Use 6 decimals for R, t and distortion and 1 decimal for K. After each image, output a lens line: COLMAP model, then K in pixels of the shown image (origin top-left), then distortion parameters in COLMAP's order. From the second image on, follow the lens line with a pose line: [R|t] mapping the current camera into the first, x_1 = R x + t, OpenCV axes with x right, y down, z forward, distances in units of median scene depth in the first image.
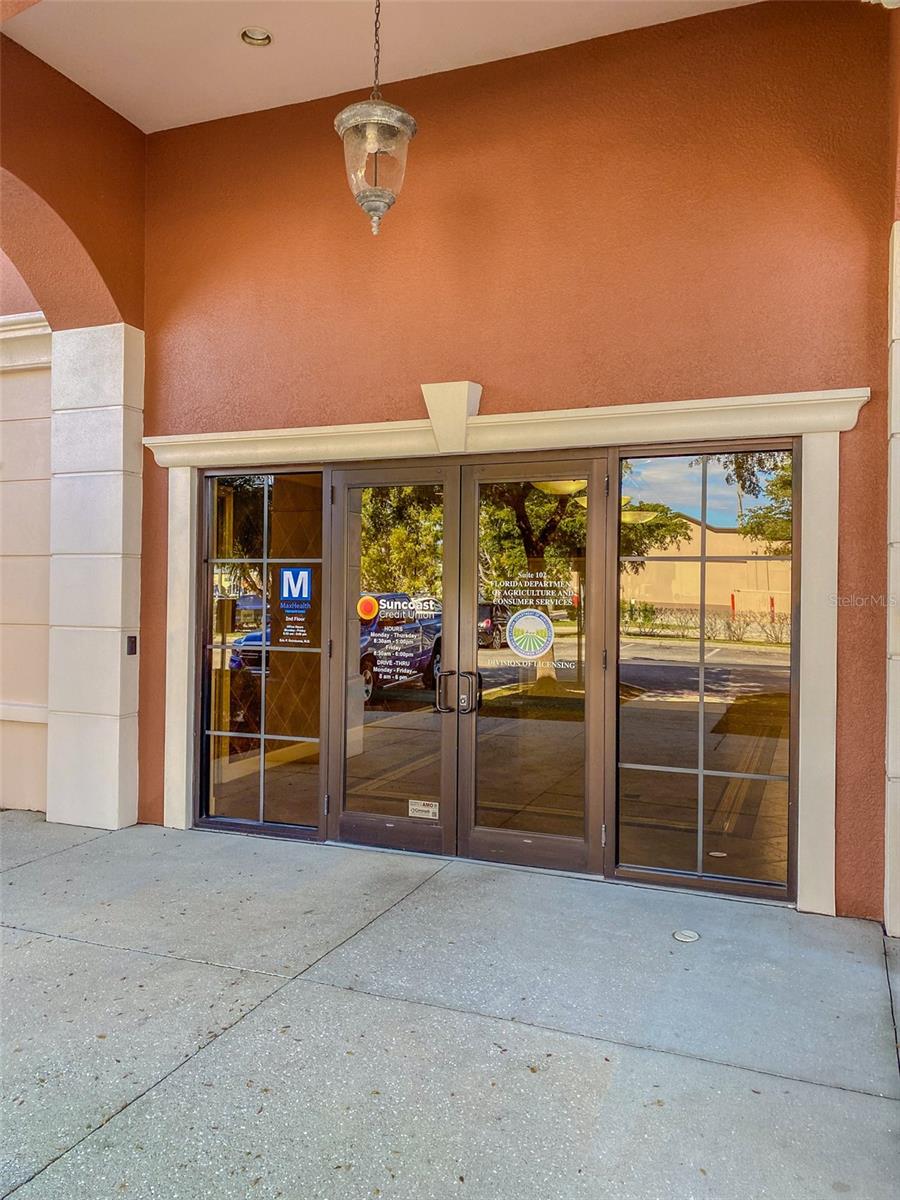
lens RADIAL K [[909.1, 0, 465.5], [0, 909.1, 594.3], [0, 0, 1]] dist [0.003974, -0.002839]
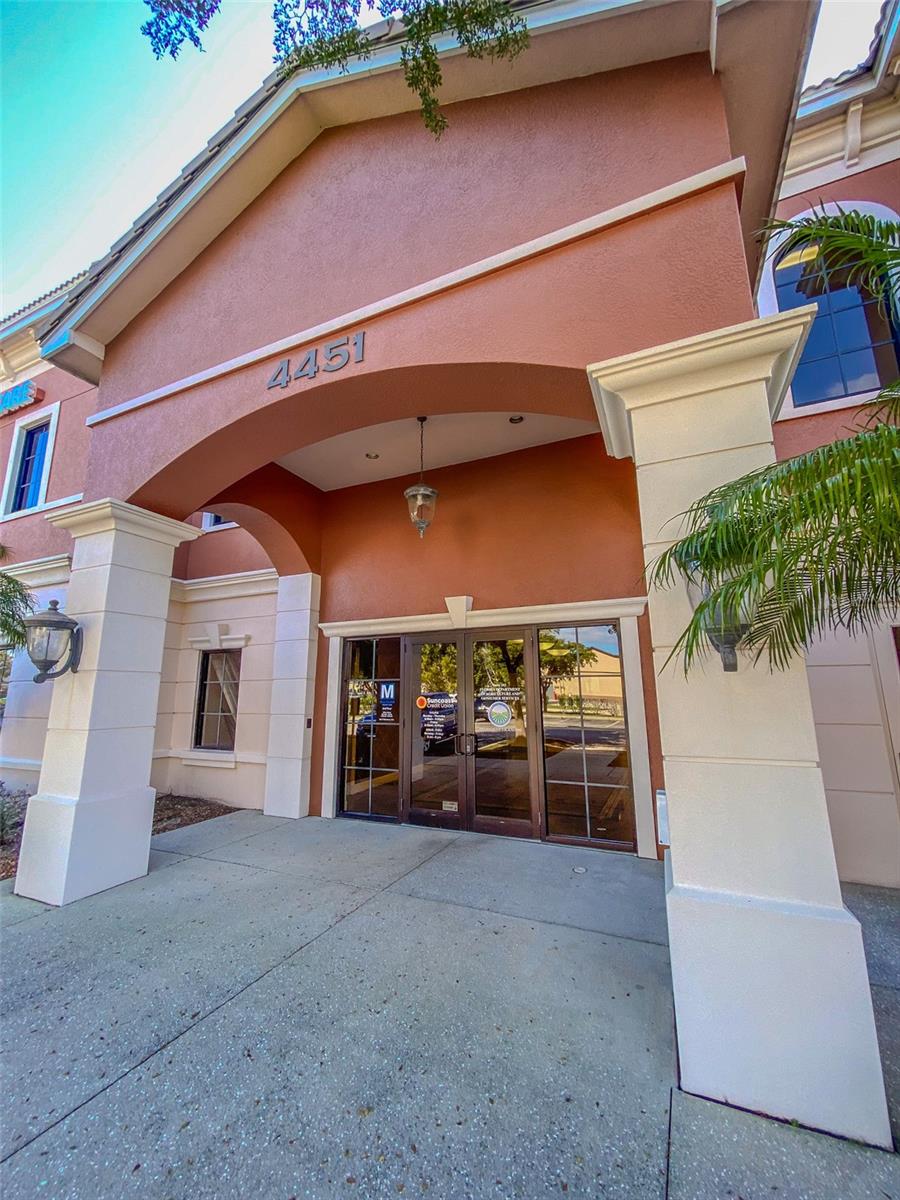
lens RADIAL K [[485.5, 0, 455.4], [0, 485.5, 593.4], [0, 0, 1]] dist [-0.003562, -0.000380]
pose [[0.998086, -0.029891, -0.054139, 0.036510], [0.018509, 0.979687, -0.199678, -0.006635], [0.059008, 0.198294, 0.978365, -0.128302]]
